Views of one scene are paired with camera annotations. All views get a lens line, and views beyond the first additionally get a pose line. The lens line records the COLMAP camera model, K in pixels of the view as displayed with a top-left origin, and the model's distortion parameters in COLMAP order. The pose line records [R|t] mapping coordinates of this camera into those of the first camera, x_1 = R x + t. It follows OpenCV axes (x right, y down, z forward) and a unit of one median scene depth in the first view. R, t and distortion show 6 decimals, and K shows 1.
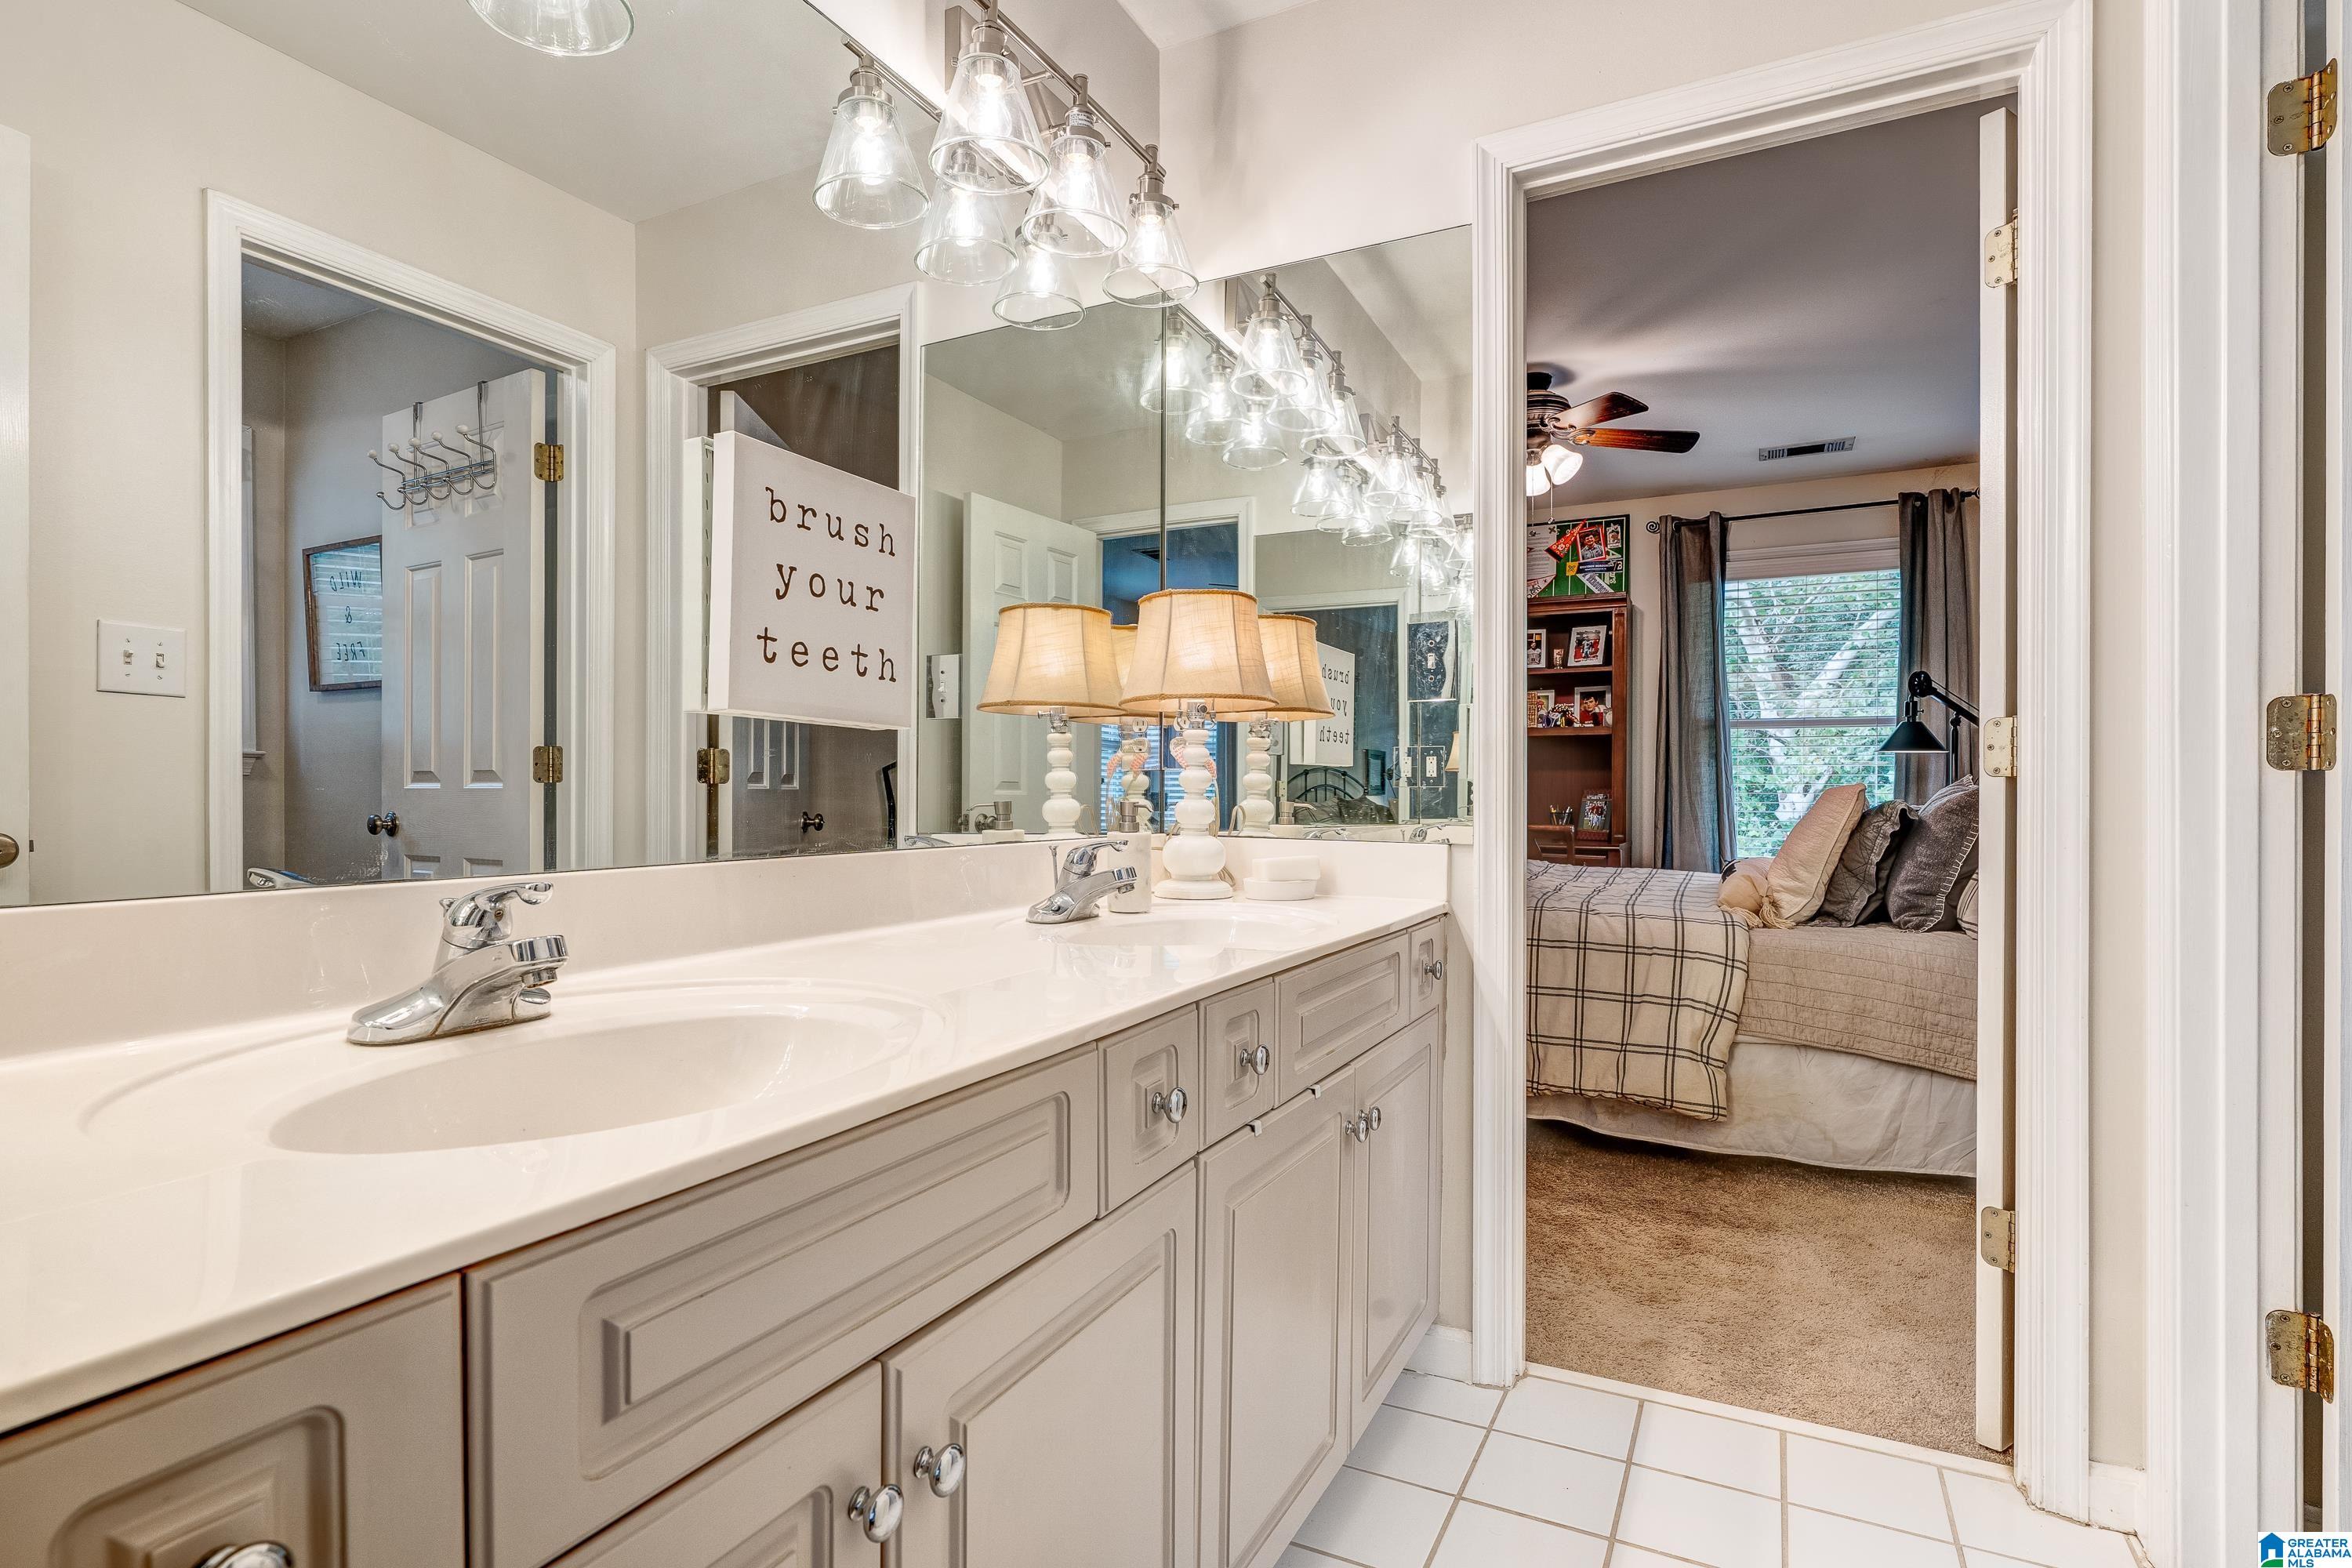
lens RADIAL K [[1194.8, 0, 1165.9], [0, 1194.8, 789.4], [0, 0, 1]] dist [-0.003221, 0.000634]
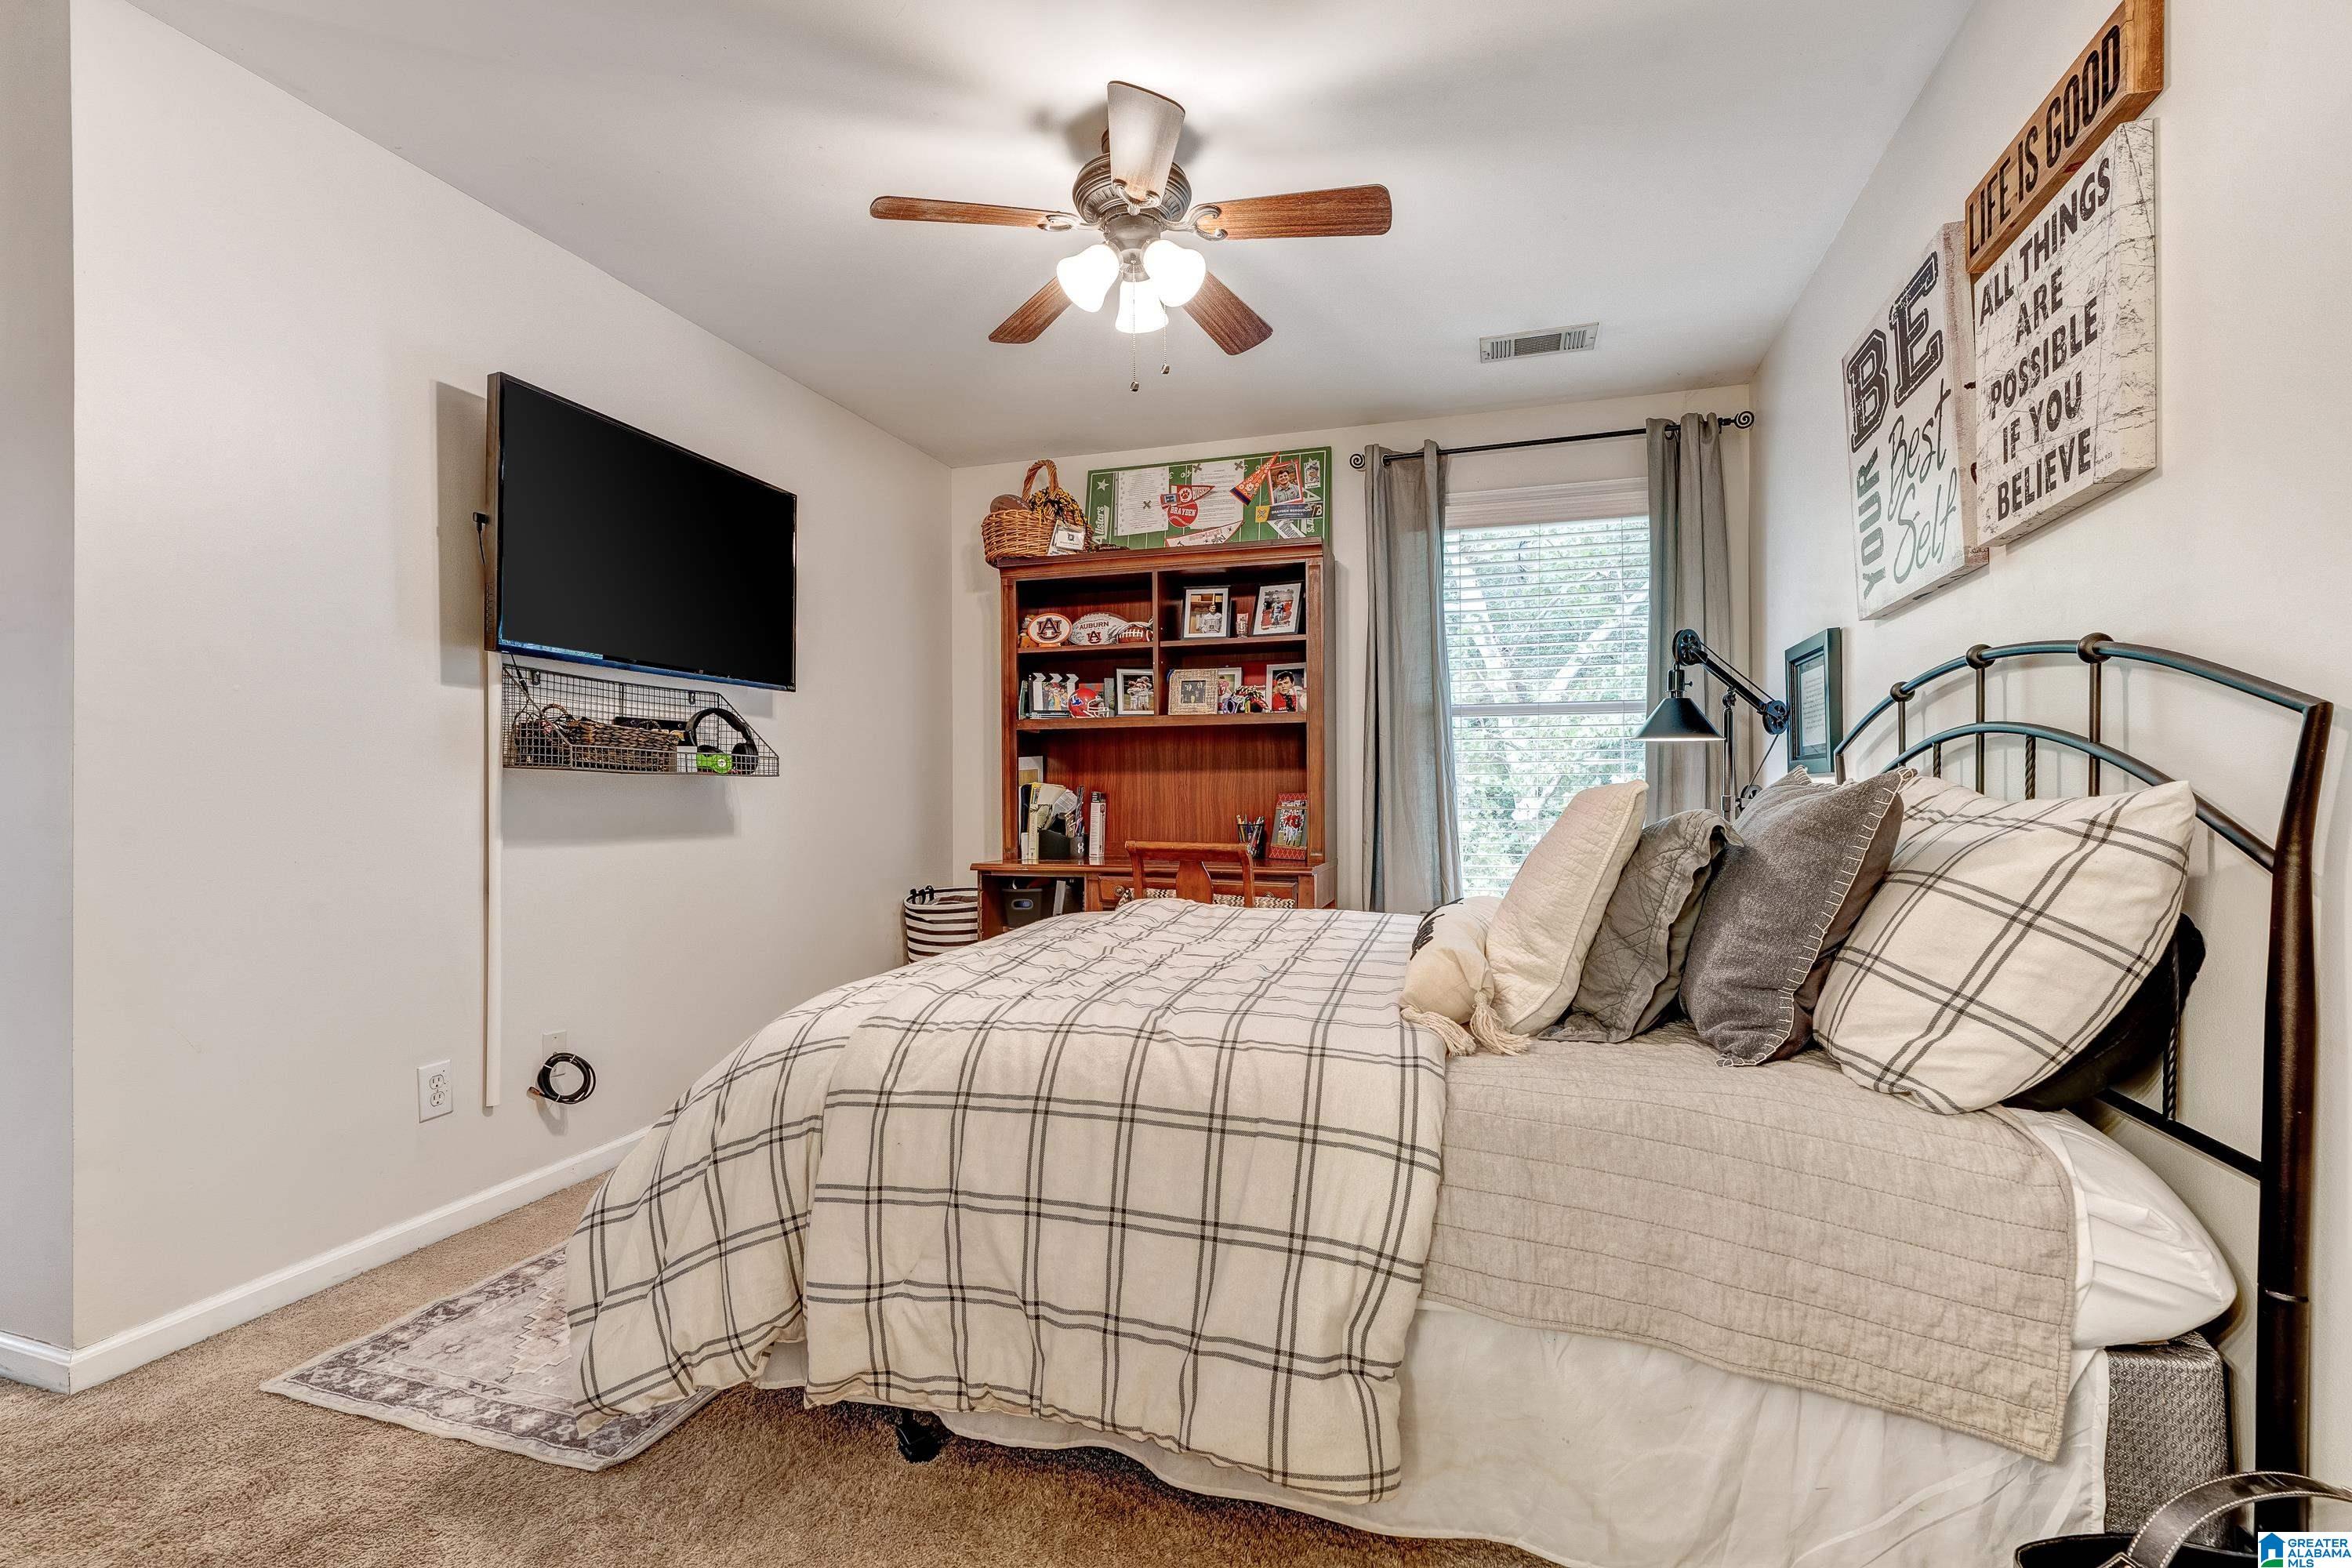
lens RADIAL K [[1083.2, 0, 1173.4], [0, 1083.2, 787.0], [0, 0, 1]] dist [-0.006129, 0.000124]
pose [[0.985907, -0.005265, 0.167214, 0.276554], [0.006660, 0.999948, -0.007779, 0.000487], [-0.167165, 0.008783, 0.985890, 0.525268]]
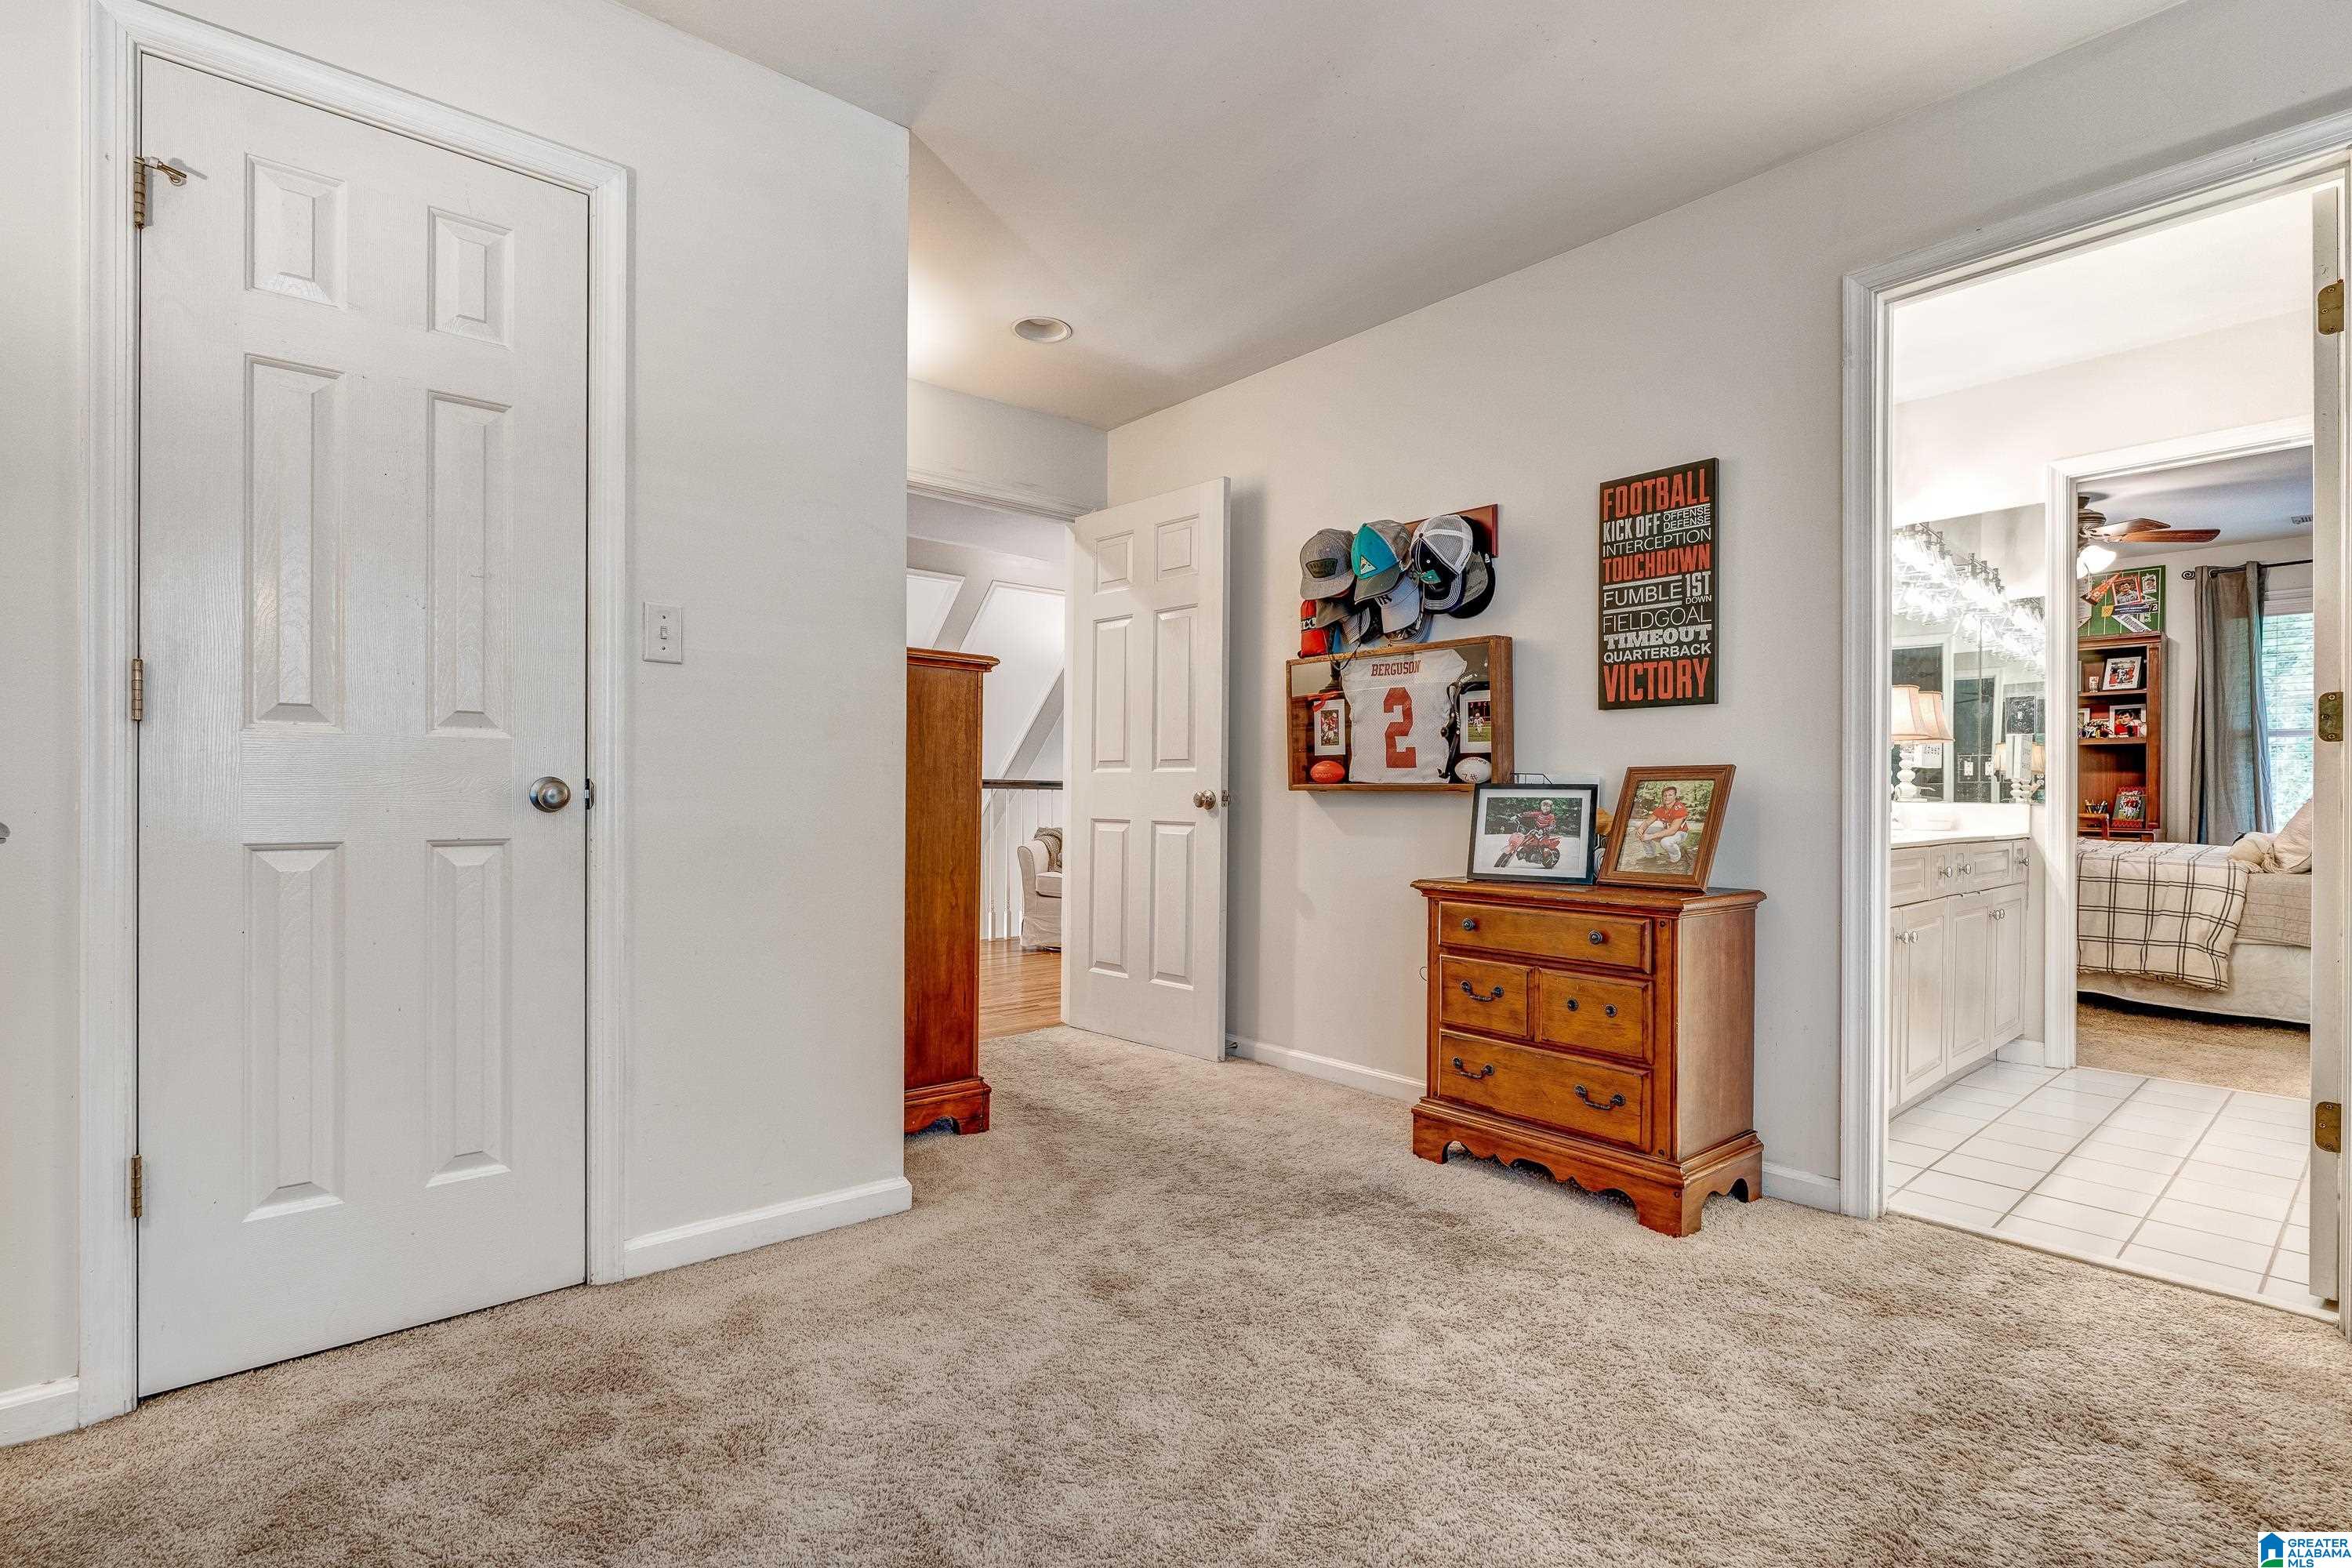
lens RADIAL K [[1139.0, 0, 1129.1], [0, 1139.0, 788.7], [0, 0, 1]] dist [-0.001368, -0.000152]
pose [[0.927392, 0.003975, -0.374069, -0.281784], [-0.006020, 0.999973, -0.004297, 0.022377], [0.374042, 0.006237, 0.927391, -0.838379]]
